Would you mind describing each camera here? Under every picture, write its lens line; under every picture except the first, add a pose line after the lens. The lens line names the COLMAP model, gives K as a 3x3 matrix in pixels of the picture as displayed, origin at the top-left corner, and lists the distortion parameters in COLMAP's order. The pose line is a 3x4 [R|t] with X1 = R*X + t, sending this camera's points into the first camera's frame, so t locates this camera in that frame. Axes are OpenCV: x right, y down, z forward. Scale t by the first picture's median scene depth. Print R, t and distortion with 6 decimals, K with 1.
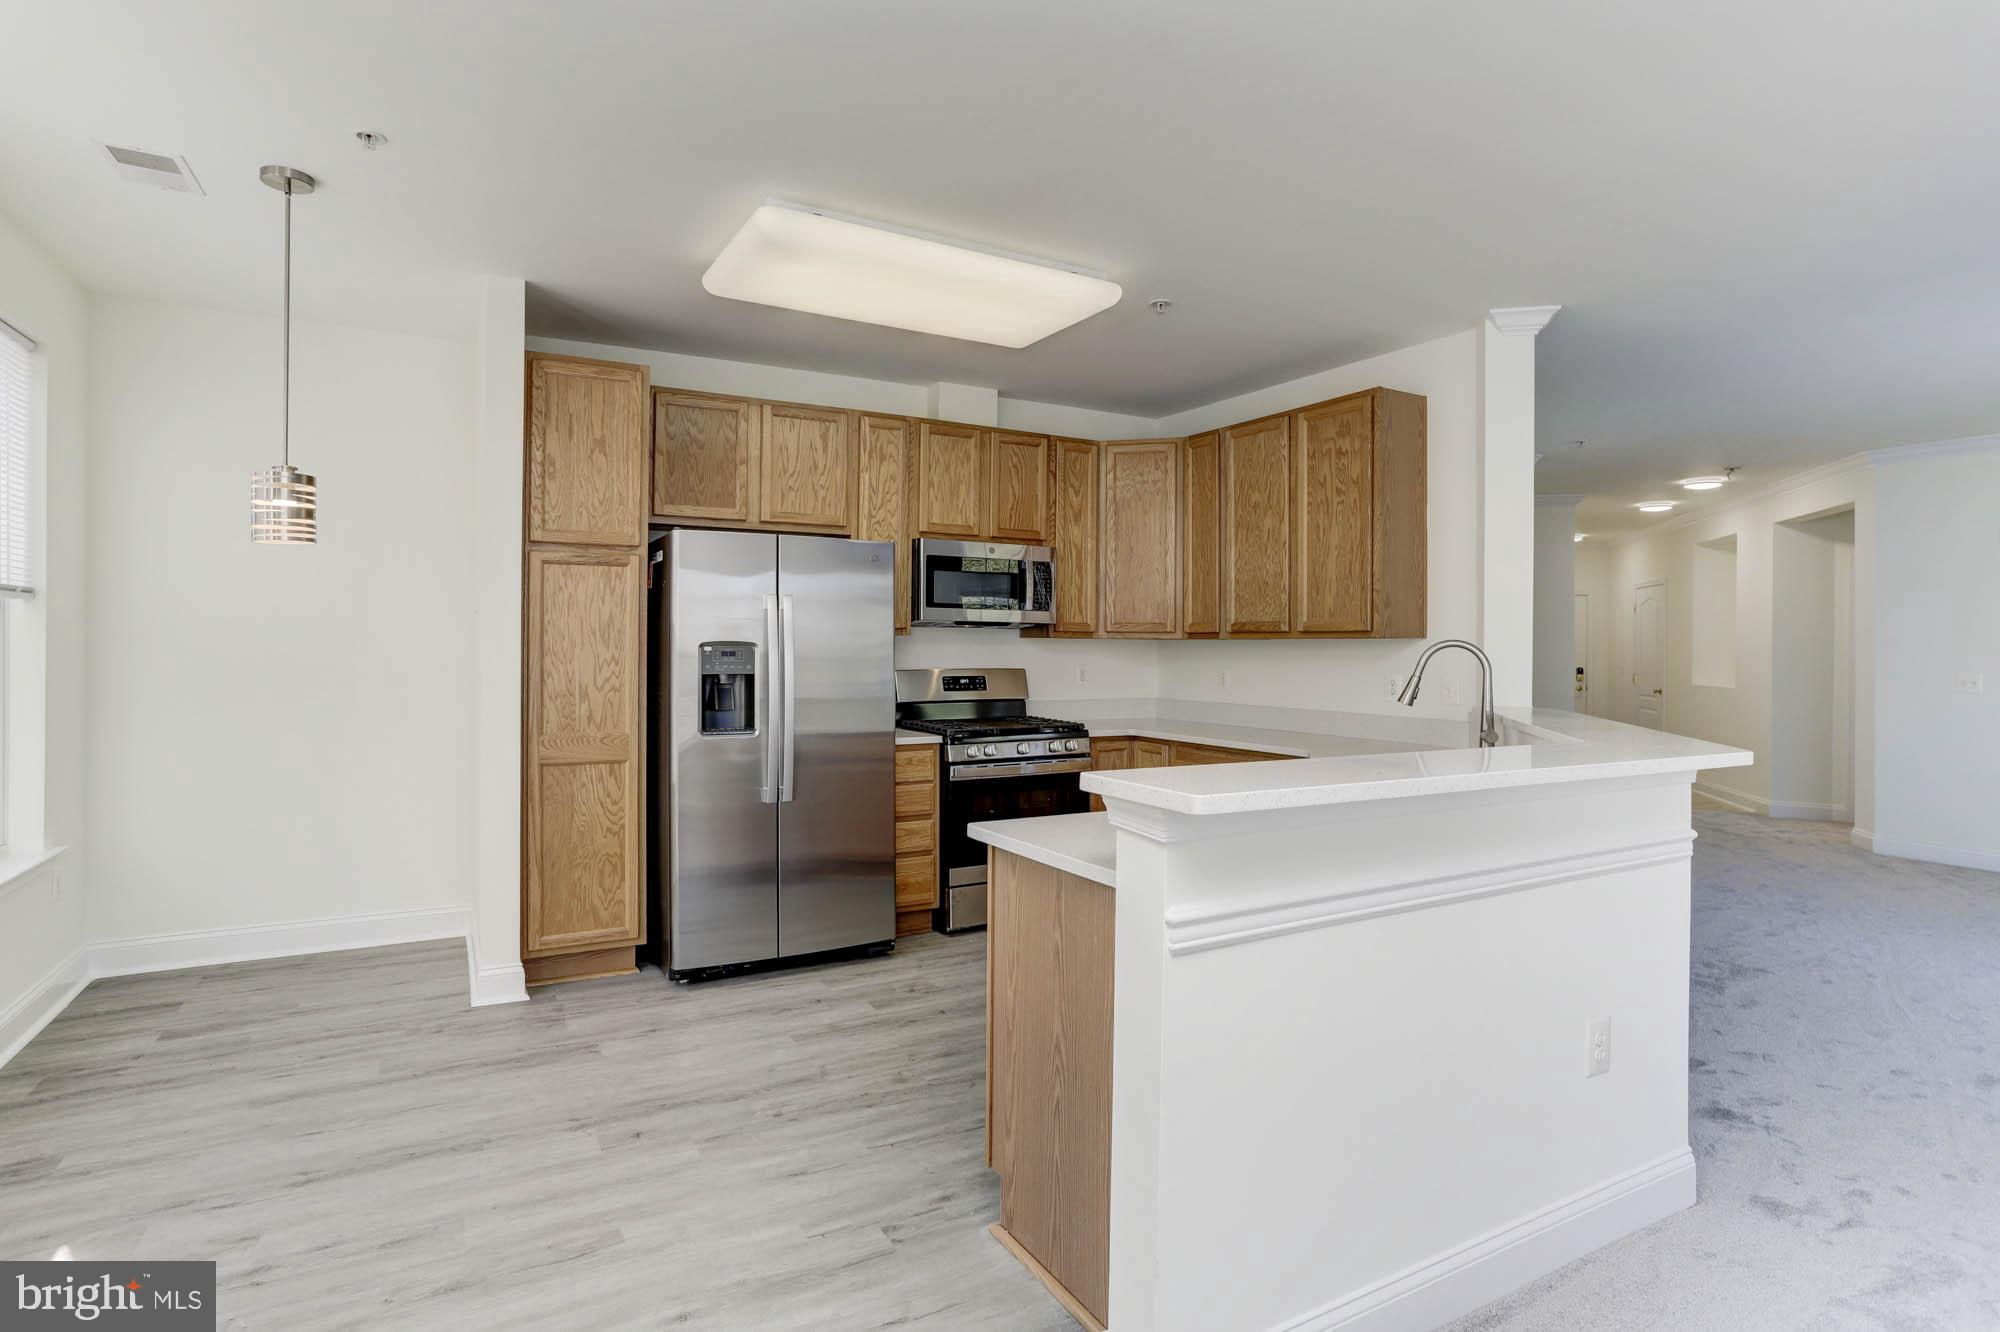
lens RADIAL K [[1006.1, 0, 968.9], [0, 1006.1, 645.1], [0, 0, 1]] dist [-0.036336, 0.027283]
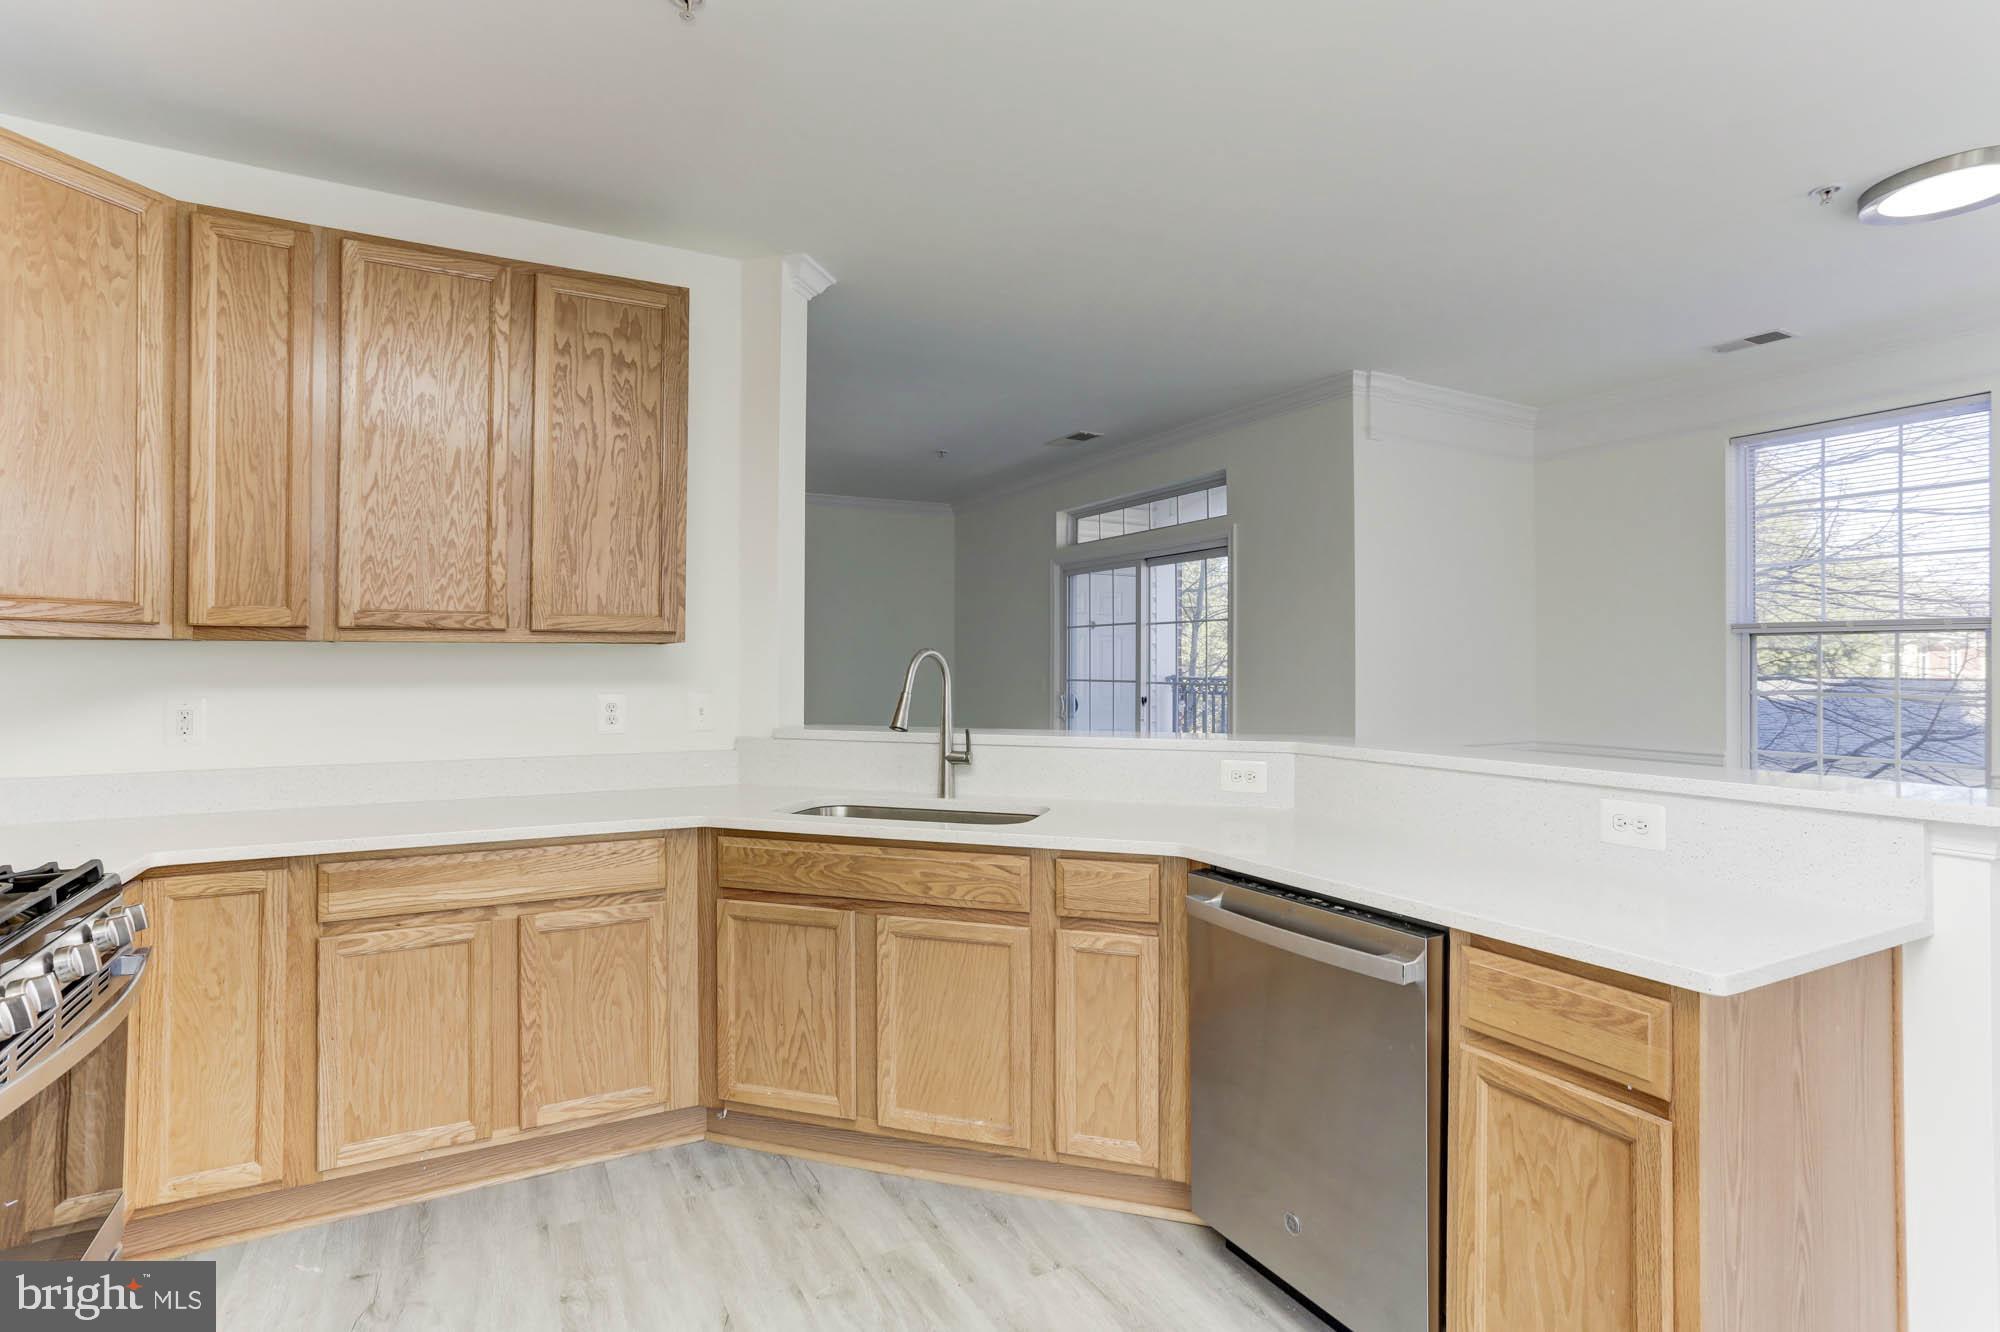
lens RADIAL K [[1022.8, 0, 1035.0], [0, 1022.8, 649.9], [0, 0, 1]] dist [-0.015828, 0.009280]
pose [[-0.008387, -0.001171, 0.999964, -0.347844], [-0.006154, 0.999980, 0.001120, -0.004869], [-0.999946, -0.006145, -0.008394, 0.820558]]
